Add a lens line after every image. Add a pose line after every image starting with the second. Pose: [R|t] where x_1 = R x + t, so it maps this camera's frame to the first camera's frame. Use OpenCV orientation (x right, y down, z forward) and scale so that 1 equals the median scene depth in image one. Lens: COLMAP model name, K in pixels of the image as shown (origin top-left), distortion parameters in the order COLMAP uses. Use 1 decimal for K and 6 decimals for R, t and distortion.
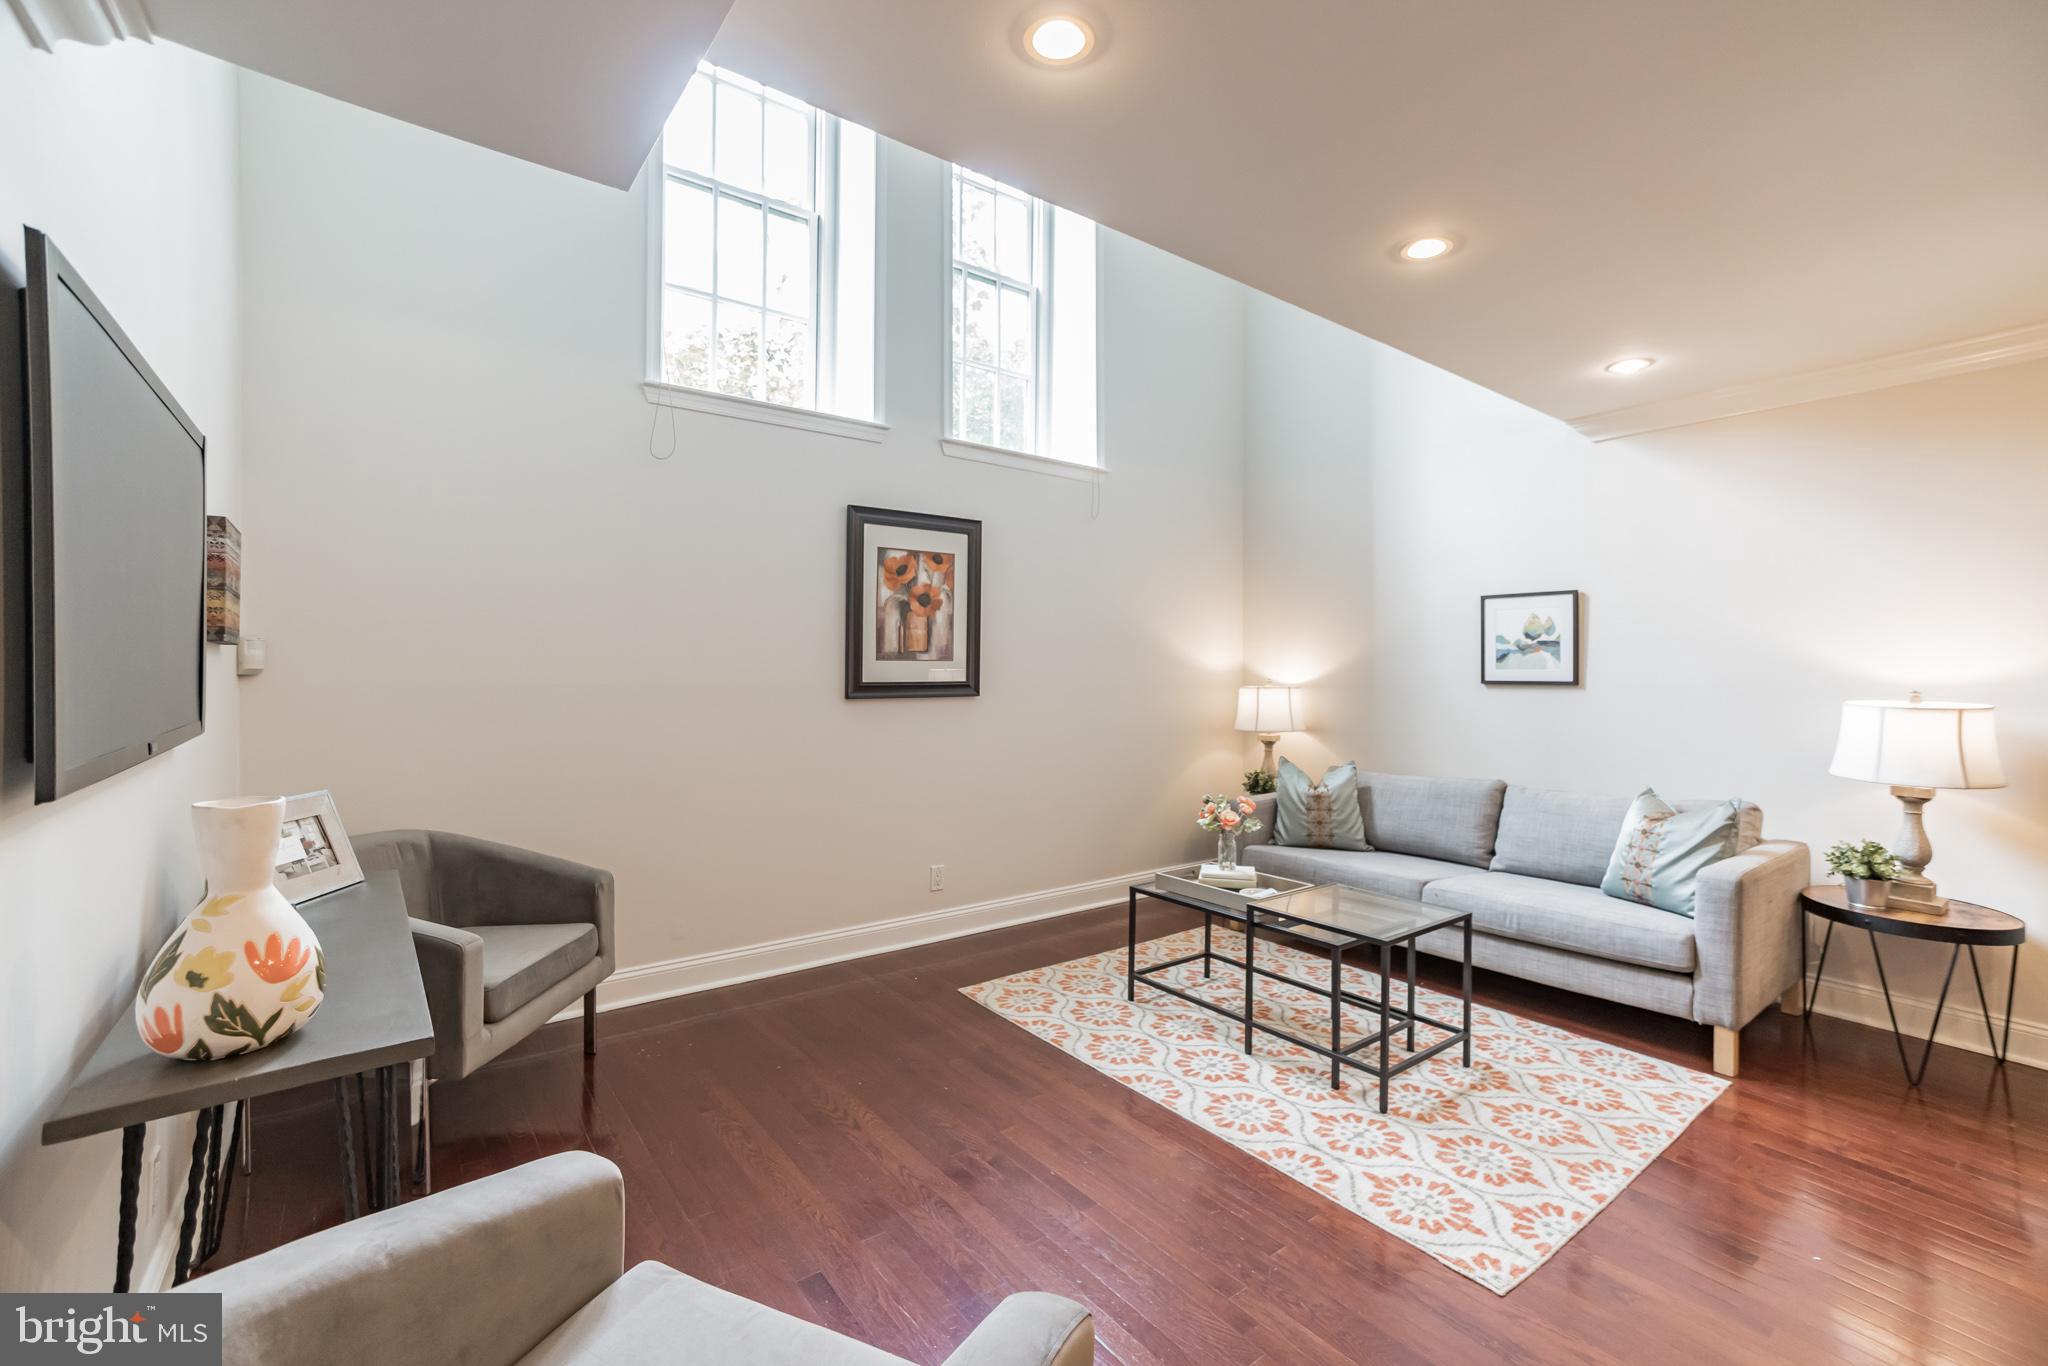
lens RADIAL K [[879.4, 0, 1024.0], [0, 879.4, 683.0], [0, 0, 1]] dist [-0.005667, -0.000411]
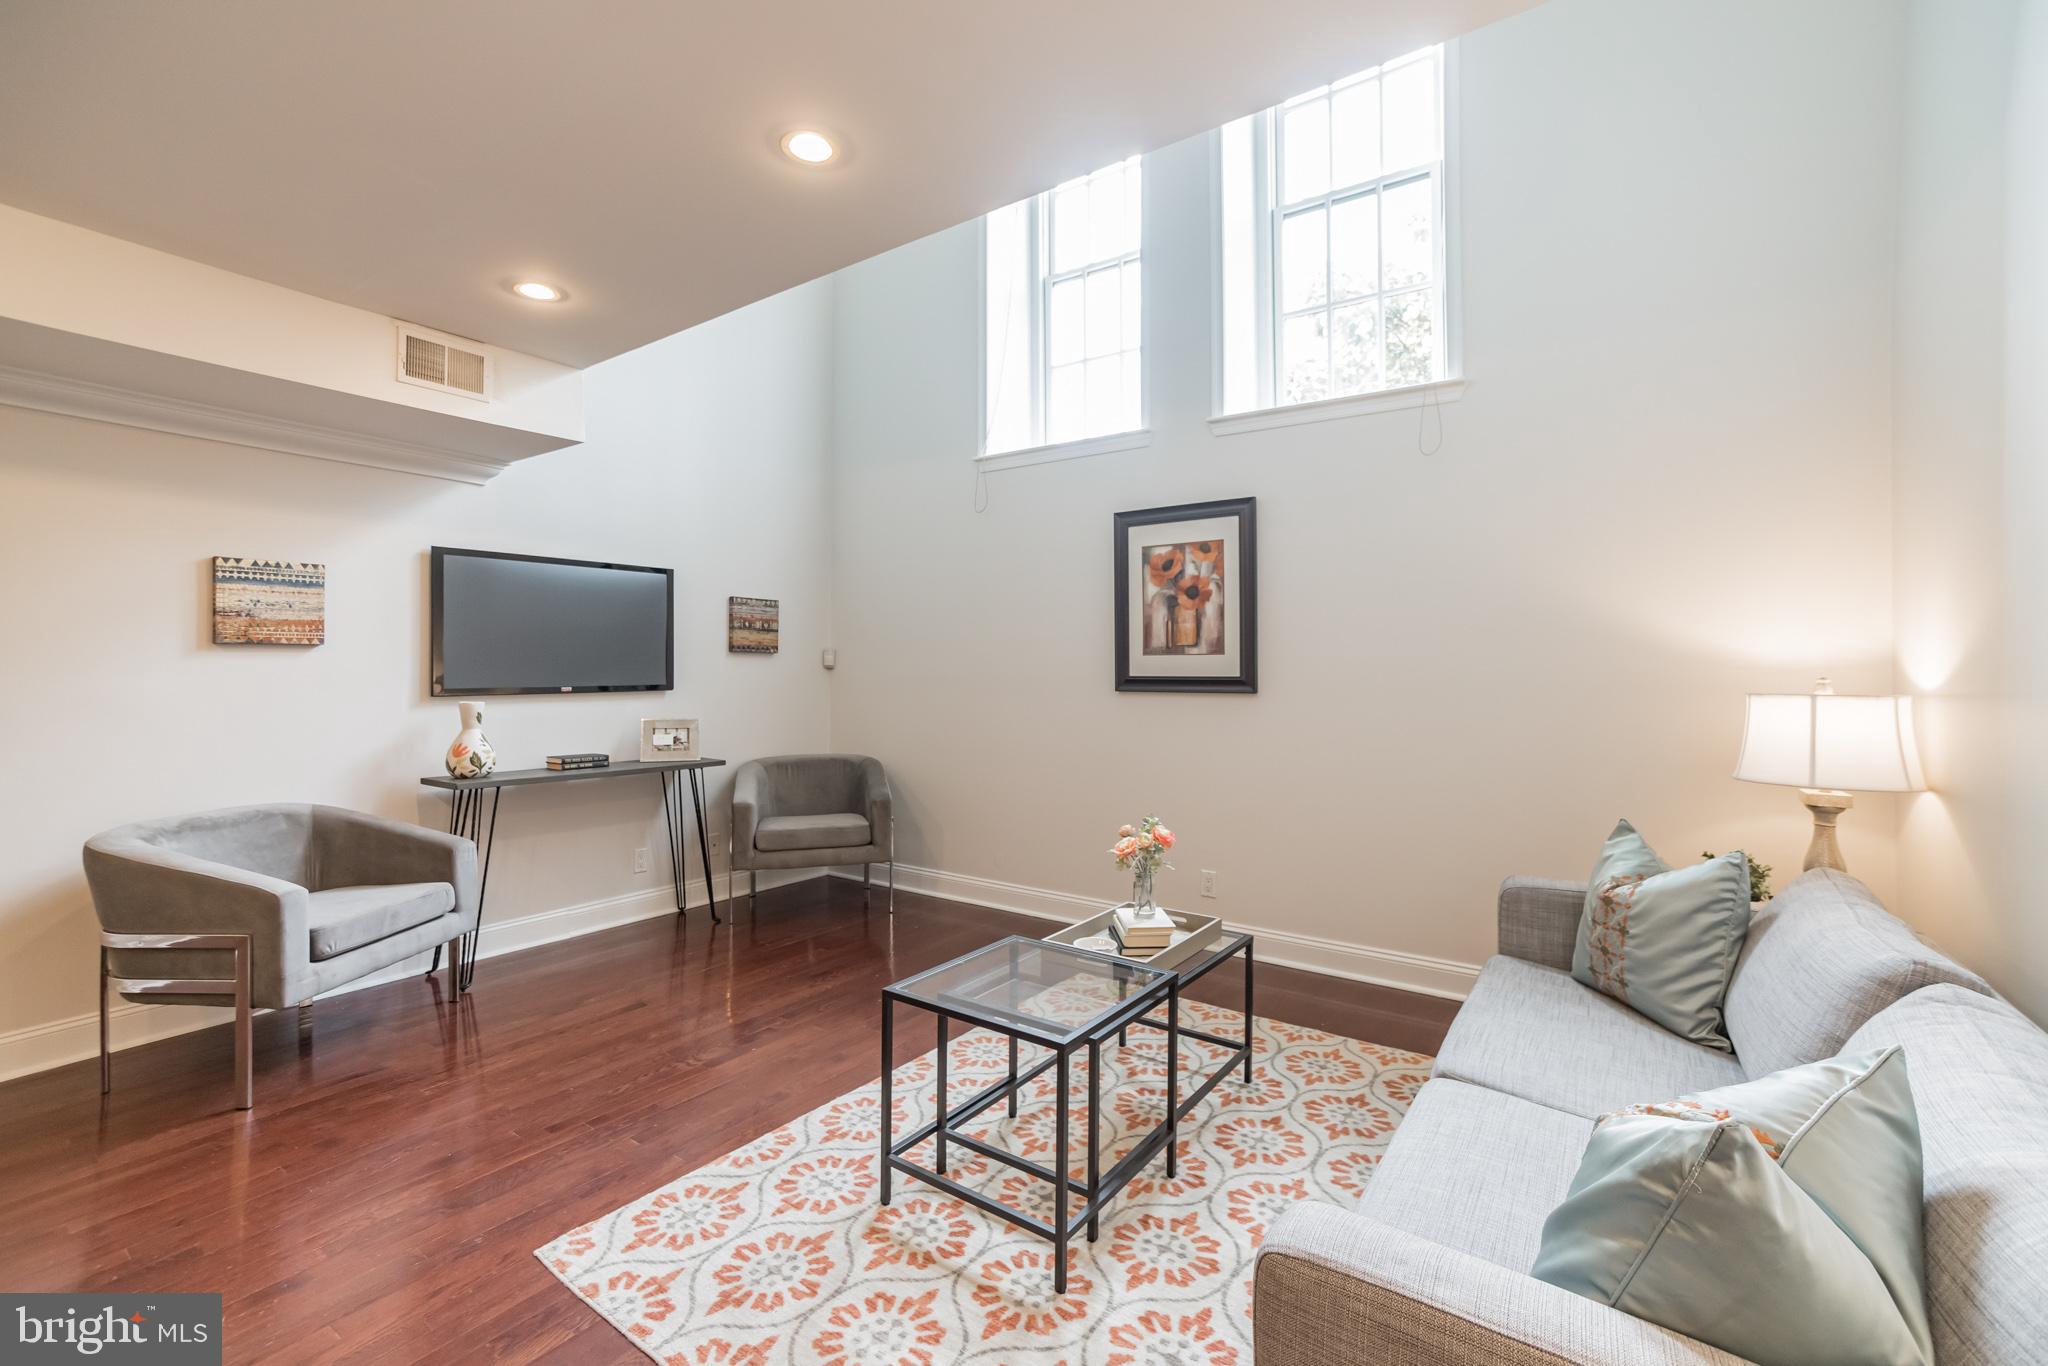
lens RADIAL K [[843.1, 0, 1024.0], [0, 843.1, 683.0], [0, 0, 1]] dist [-0.016263, 0.000019]
pose [[0.310016, 0.014025, -0.950628, 0.729286], [-0.015307, 0.999835, 0.009759, -0.000251], [0.950608, 0.011526, 0.310180, 0.543176]]
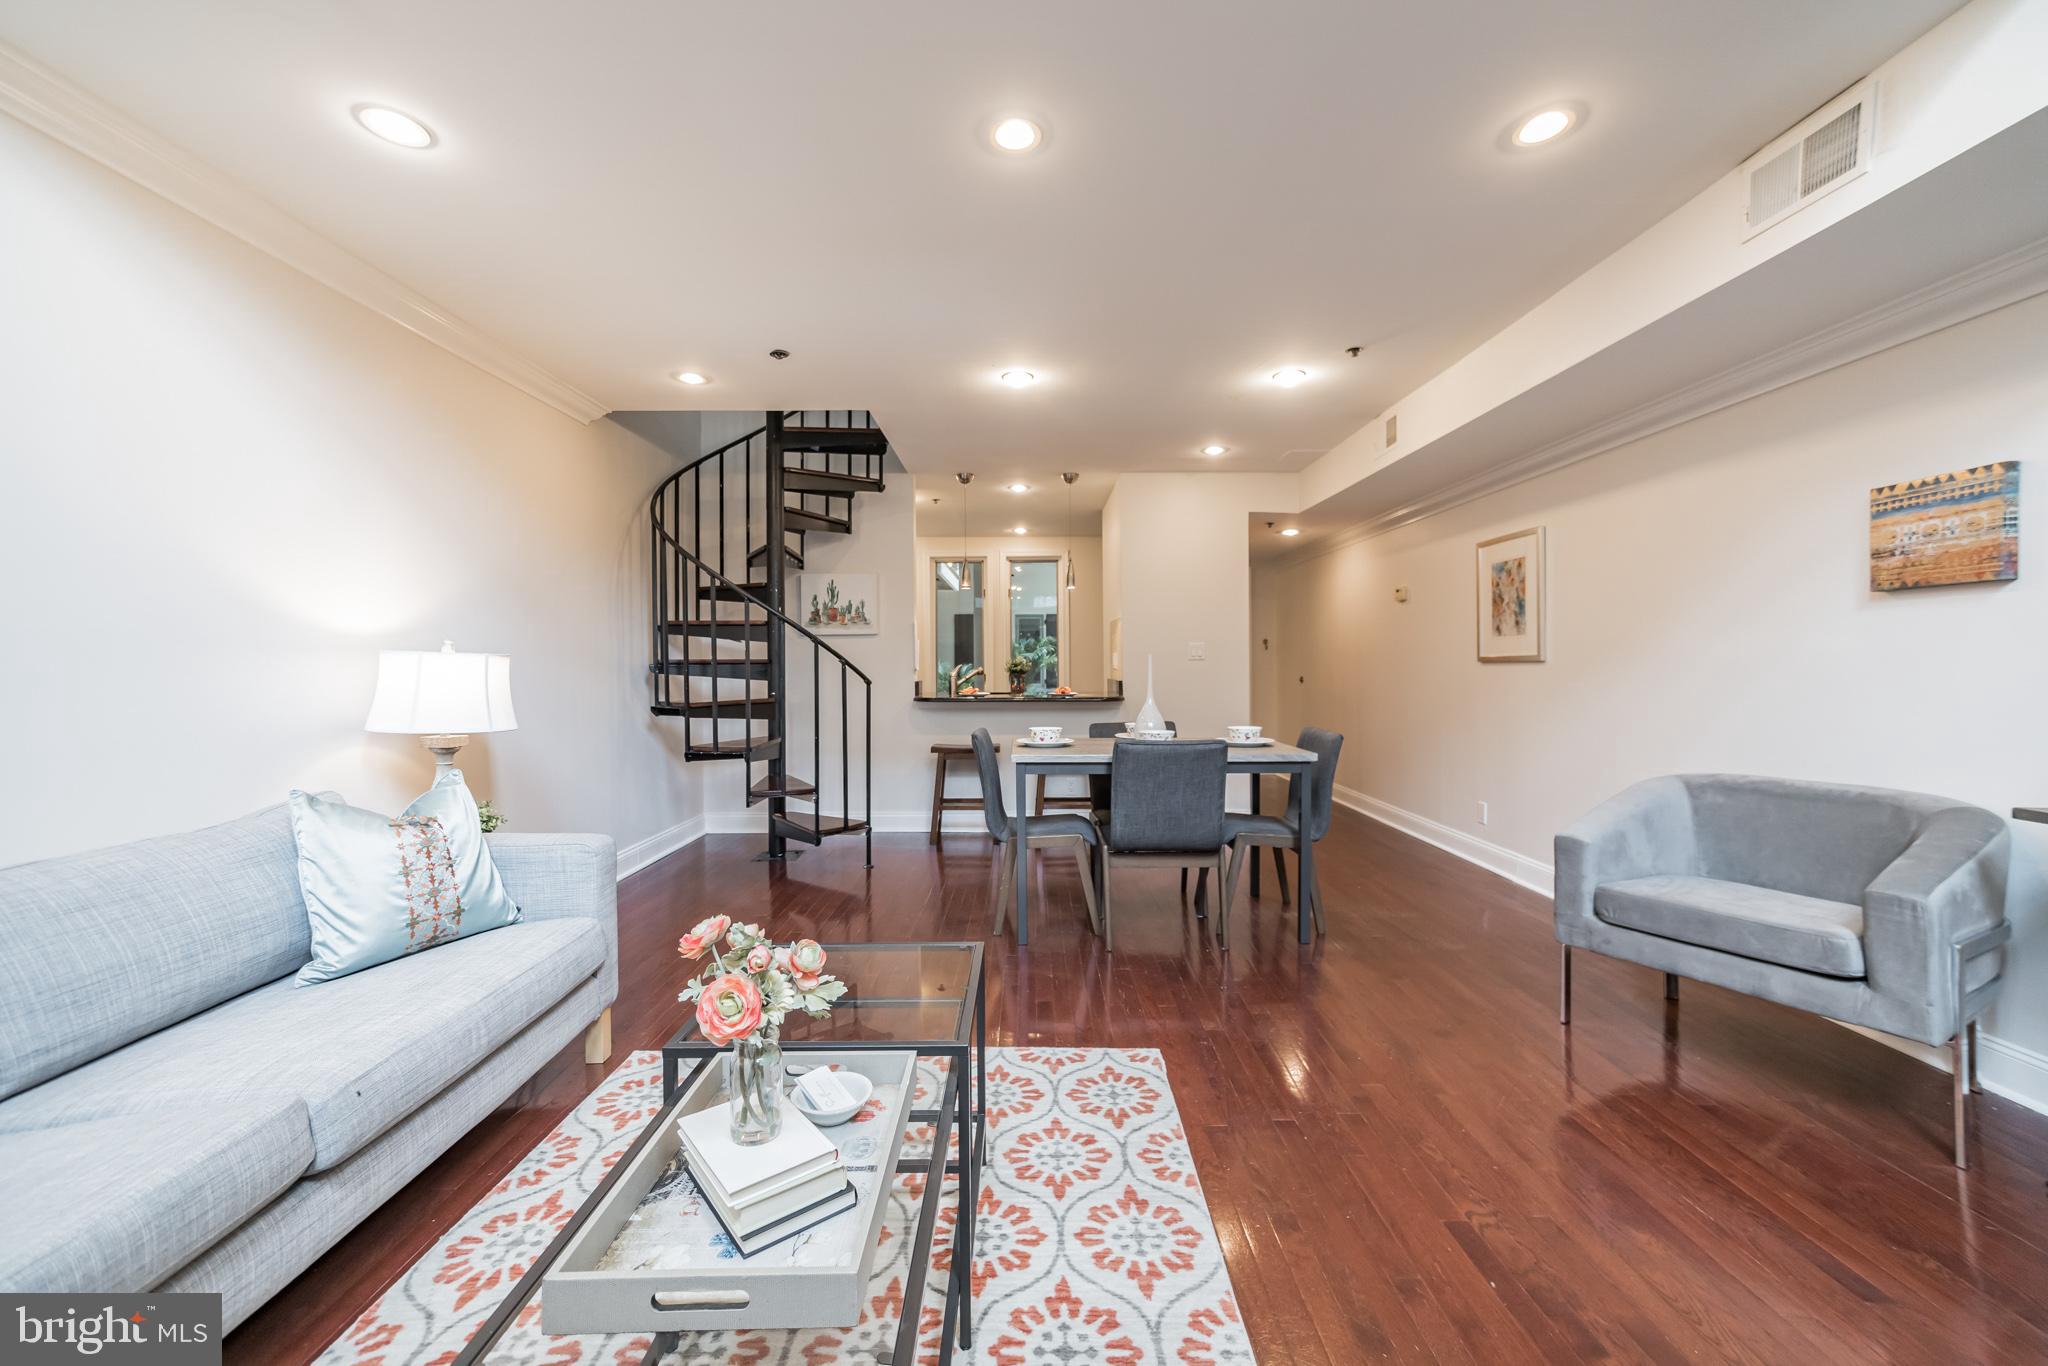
lens RADIAL K [[832.1, 0, 1023.6], [0, 832.1, 651.7], [0, 0, 1]] dist [-0.000462, 0.013711]
pose [[-0.804600, 0.010570, 0.593723, -0.038351], [0.008843, 0.999944, -0.005818, 0.025709], [-0.593751, 0.000569, -0.804648, 0.972390]]
